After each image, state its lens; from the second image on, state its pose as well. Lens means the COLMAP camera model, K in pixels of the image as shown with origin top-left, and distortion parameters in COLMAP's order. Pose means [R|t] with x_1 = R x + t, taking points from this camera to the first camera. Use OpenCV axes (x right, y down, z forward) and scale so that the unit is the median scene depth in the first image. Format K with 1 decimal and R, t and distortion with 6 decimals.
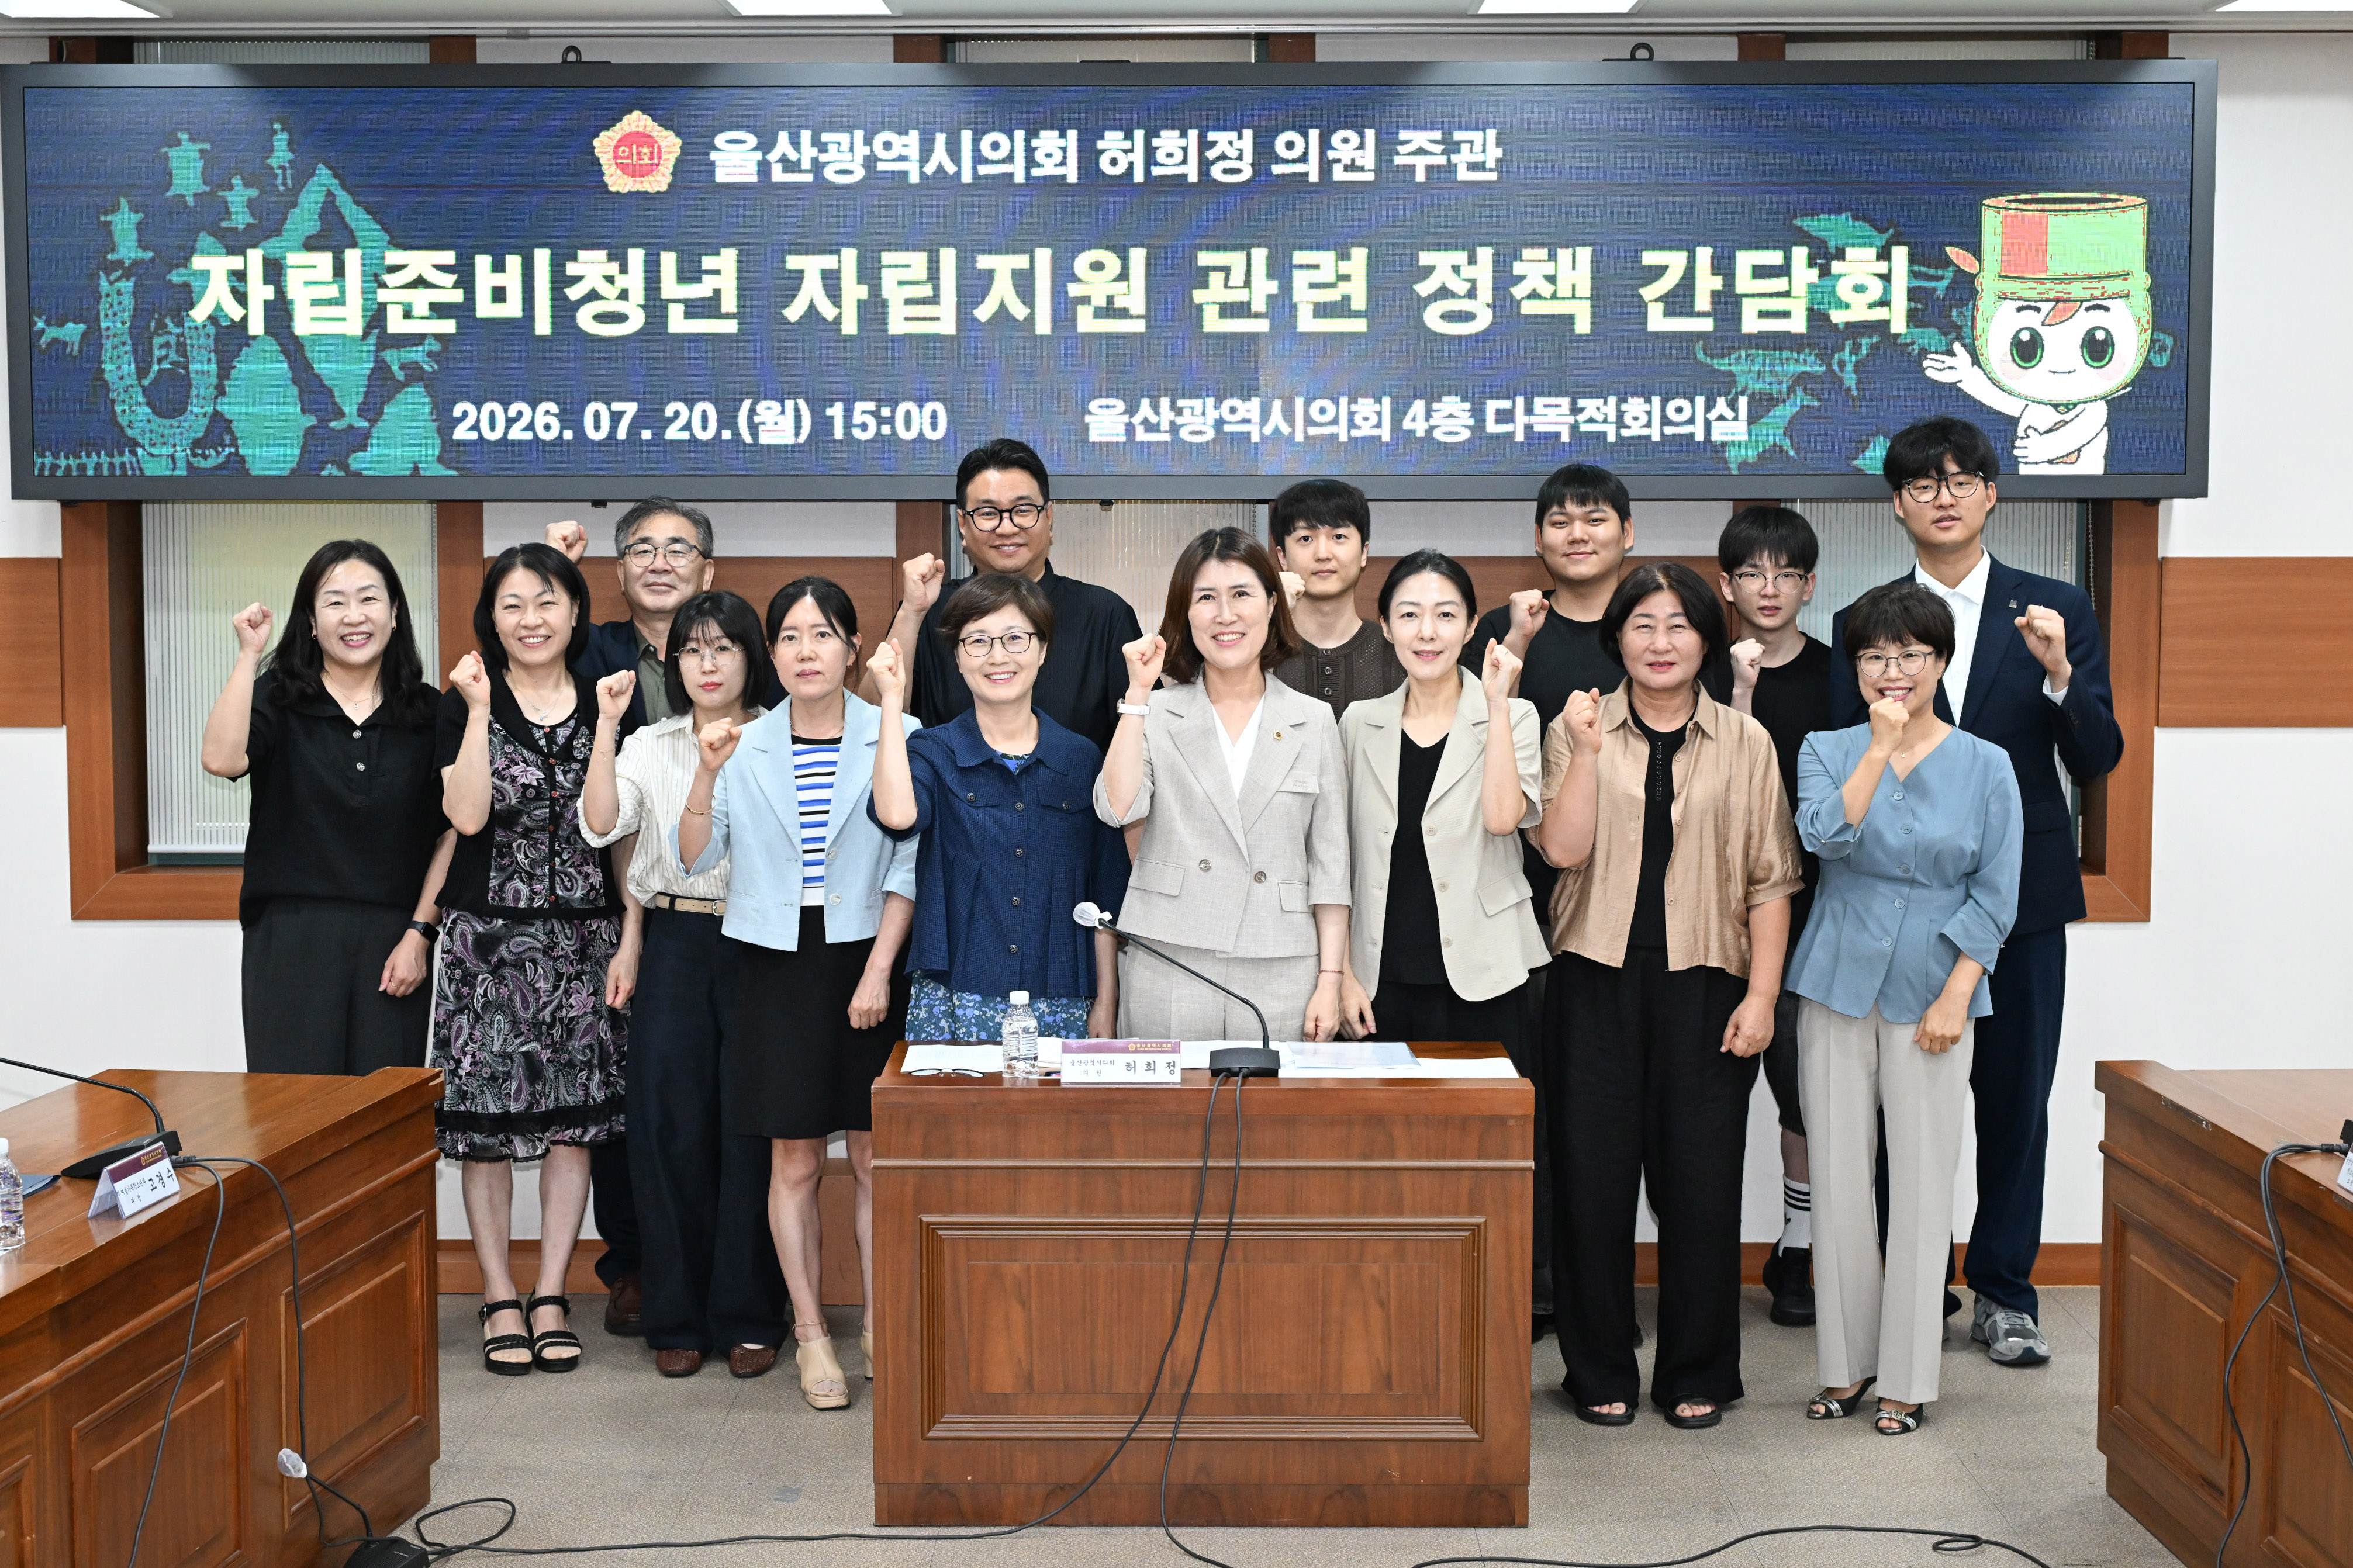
lens RADIAL K [[3779.6, 0, 1158.0], [0, 3779.6, 765.8], [0, 0, 1]] dist [0.001445, 0.000000]
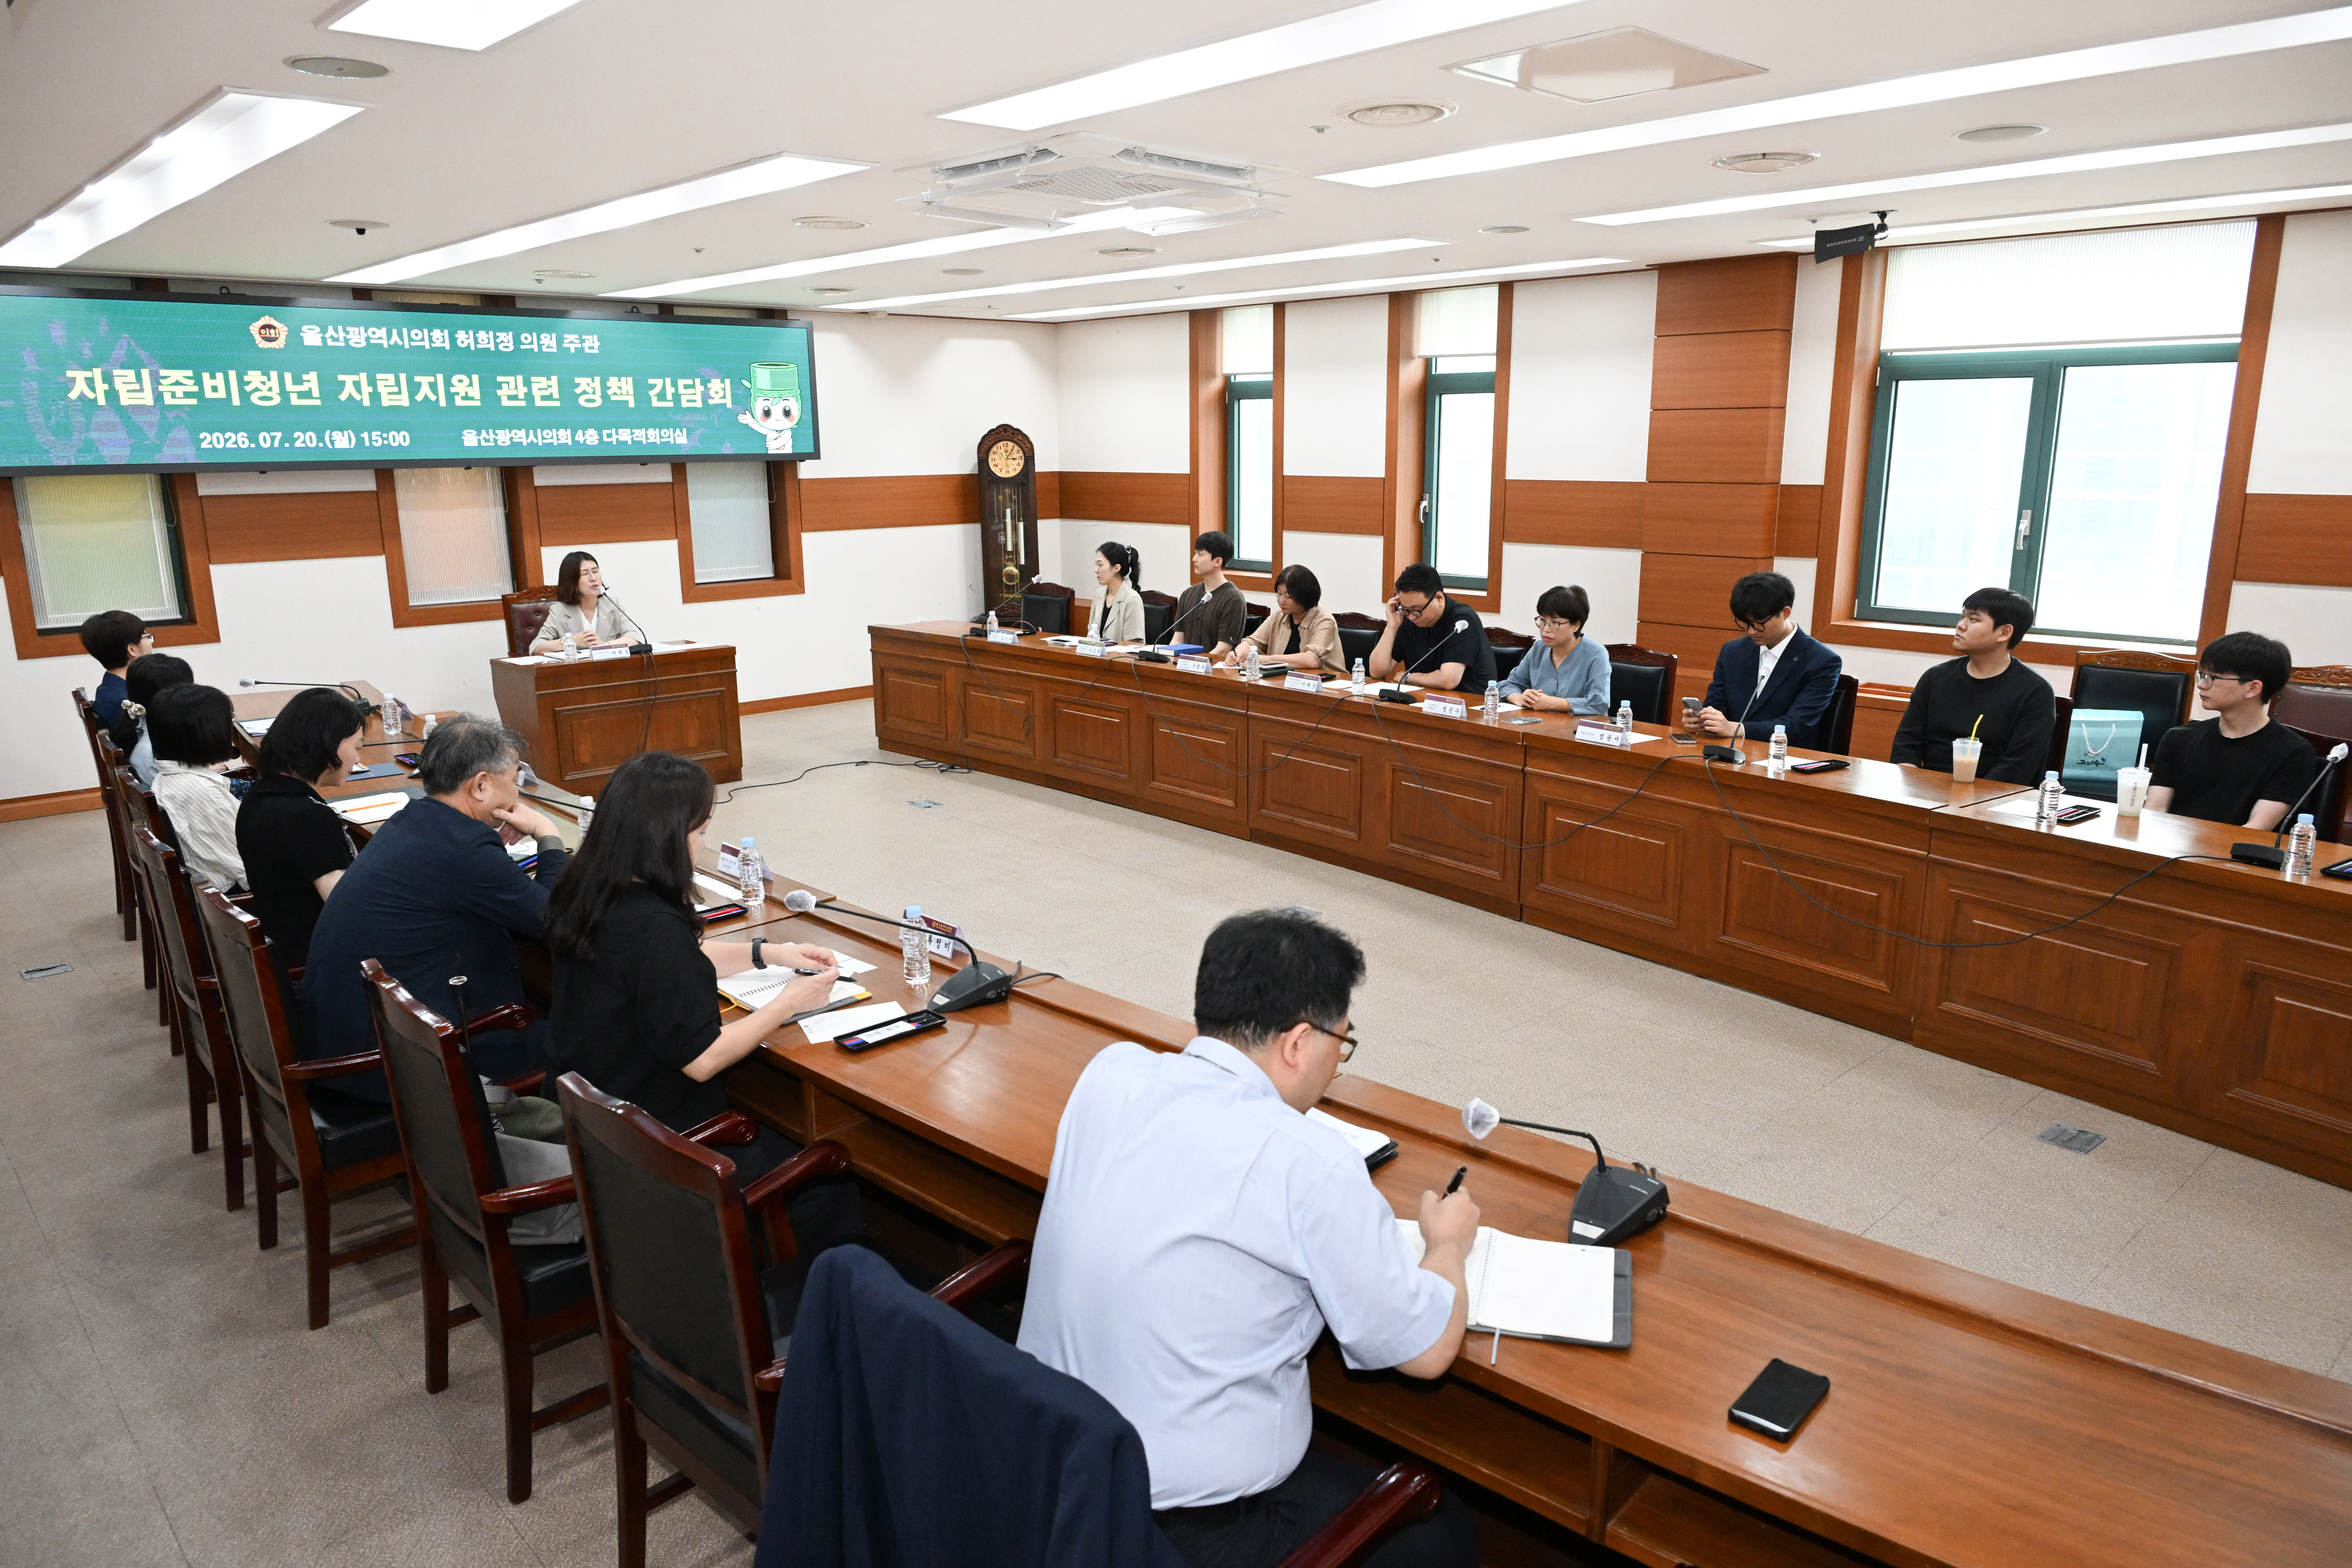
lens RADIAL K [[1555.9, 0, 1173.0], [0, 1555.9, 800.6], [0, 0, 1]] dist [-0.002775, -0.002113]
pose [[0.723875, -0.163601, 0.670254, -0.450812], [0.062839, 0.983075, 0.172091, 0.006516], [-0.687064, -0.082454, 0.721904, -0.202776]]
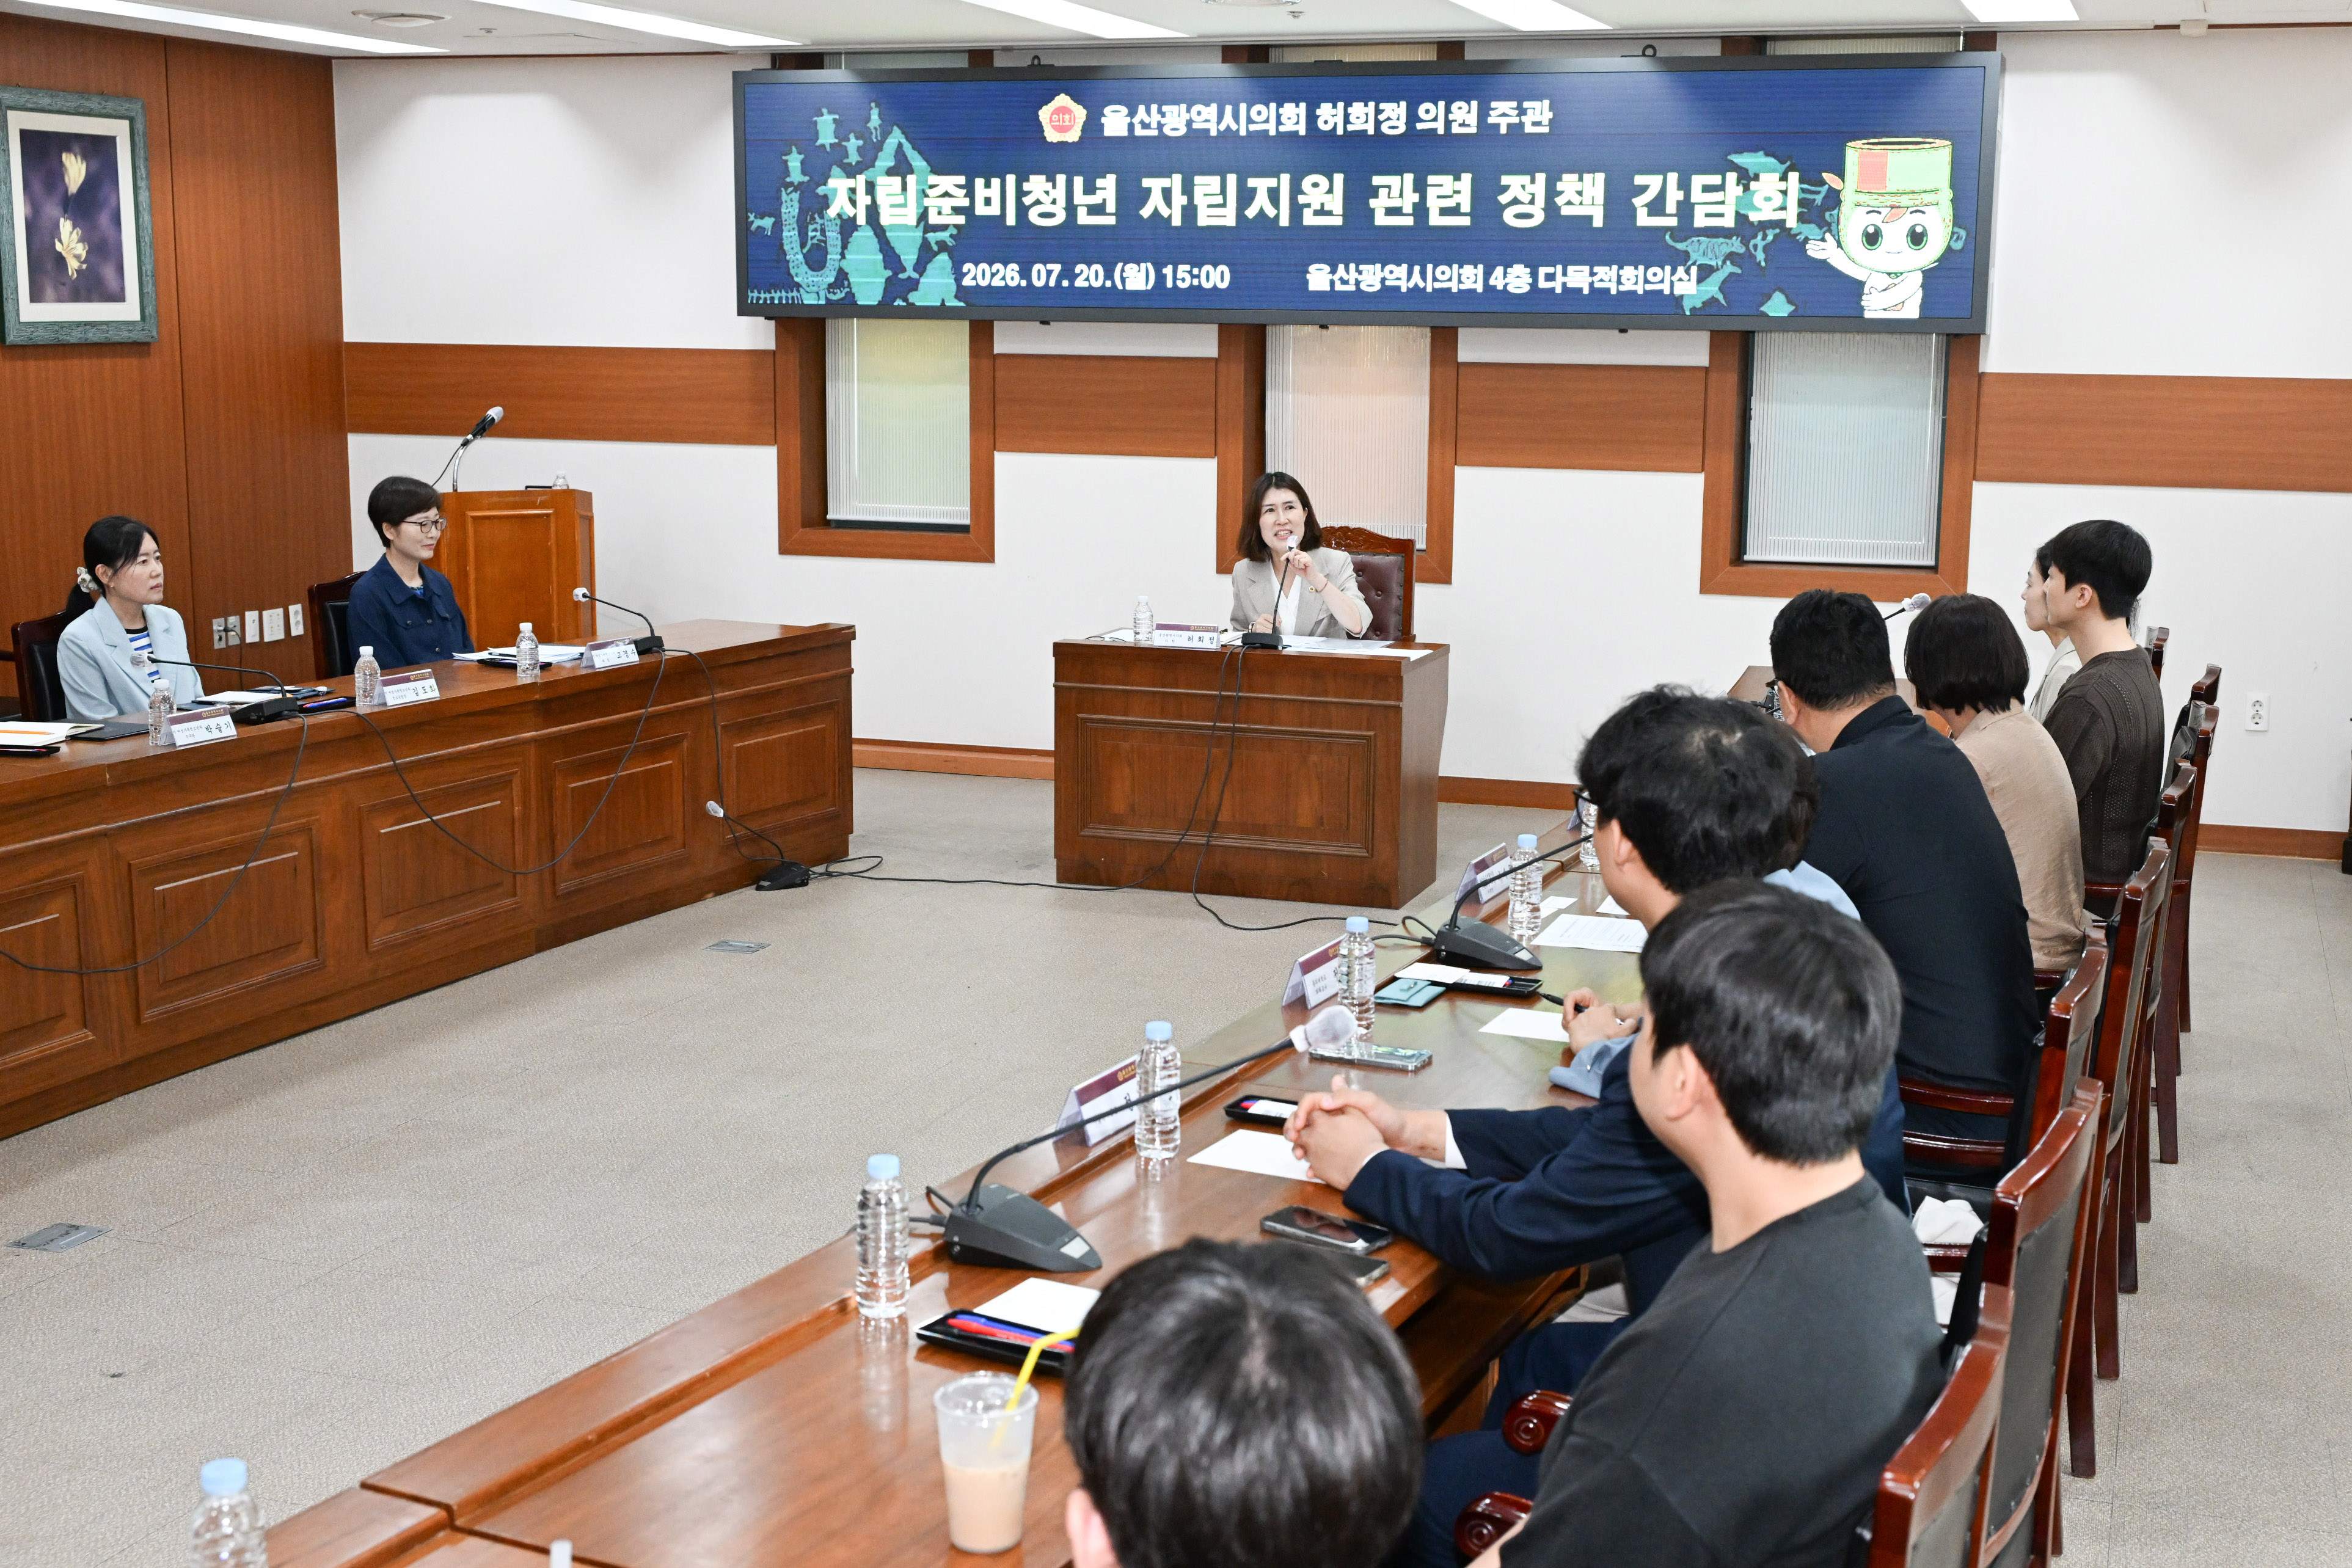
lens RADIAL K [[2836.6, 0, 1247.8], [0, 2836.6, 795.0], [0, 0, 1]] dist [-0.002632, 0.000000]
pose [[0.953016, 0.063541, -0.296180, 0.347521], [-0.037465, 0.994970, 0.092903, 0.022184], [0.300593, -0.077441, 0.950603, -0.233018]]
